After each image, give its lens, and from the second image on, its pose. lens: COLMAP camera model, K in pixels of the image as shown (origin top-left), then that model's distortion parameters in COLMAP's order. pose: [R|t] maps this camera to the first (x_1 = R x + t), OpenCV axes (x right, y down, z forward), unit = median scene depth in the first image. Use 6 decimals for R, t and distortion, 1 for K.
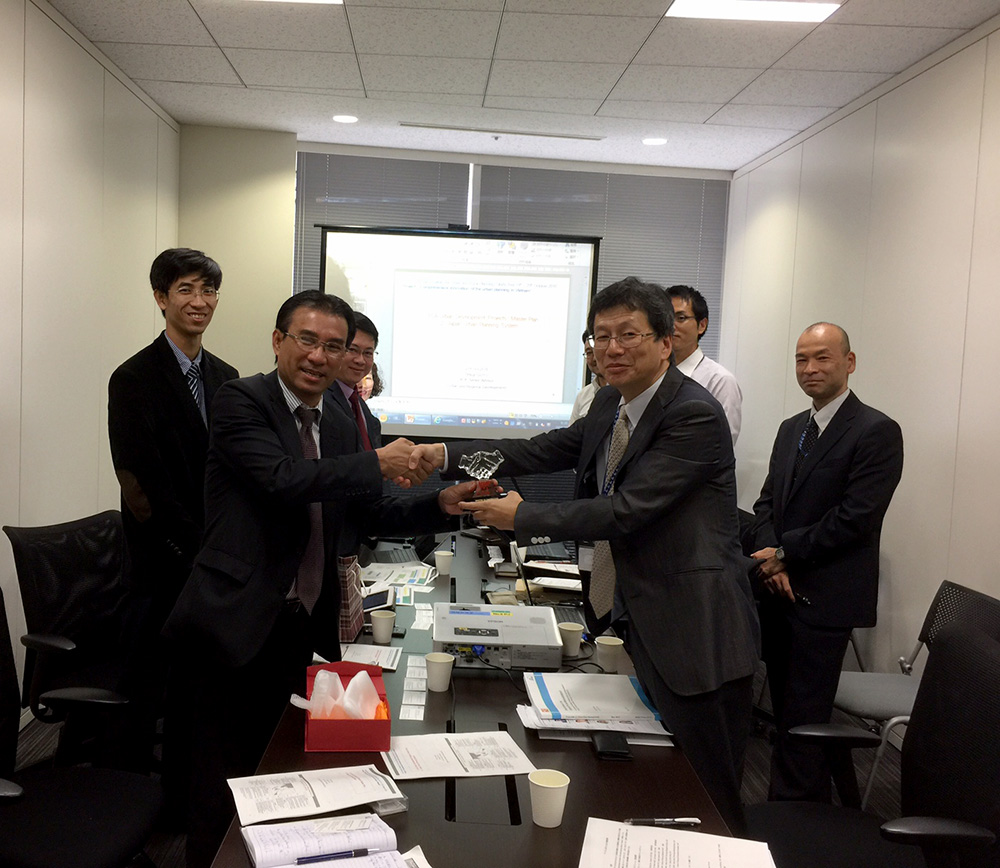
lens RADIAL K [[986.7, 0, 422.2], [0, 986.7, 437.7], [0, 0, 1]] dist [0.038415, 0.000000]
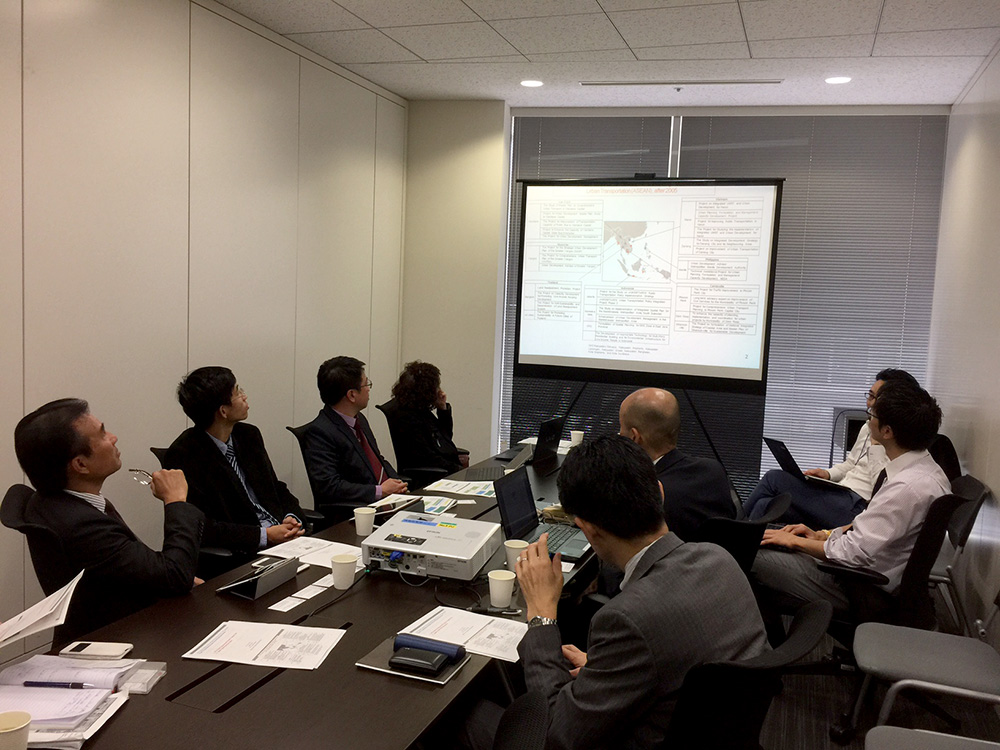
lens RADIAL K [[849.4, 0, 489.7], [0, 849.4, 378.8], [0, 0, 1]] dist [0.044383, -0.033714]
pose [[0.941353, 0.034151, -0.335692, 0.217218], [-0.032189, 0.999417, 0.011409, 0.003444], [0.335885, 0.000066, 0.941903, 0.074348]]
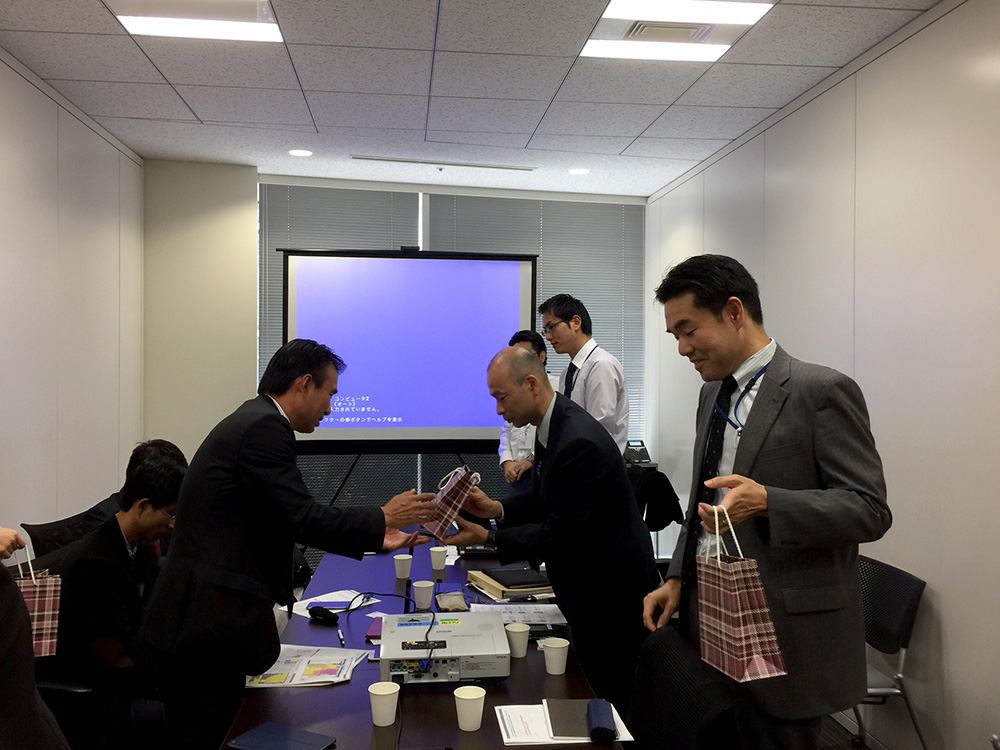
lens RADIAL K [[849.4, 0, 497.5], [0, 849.4, 376.7], [0, 0, 1]] dist [0.044383, -0.033714]
pose [[0.992344, -0.037960, 0.117530, 0.018089], [0.045398, 0.997089, -0.061264, -0.008182], [-0.114862, 0.066130, 0.991178, 0.059209]]
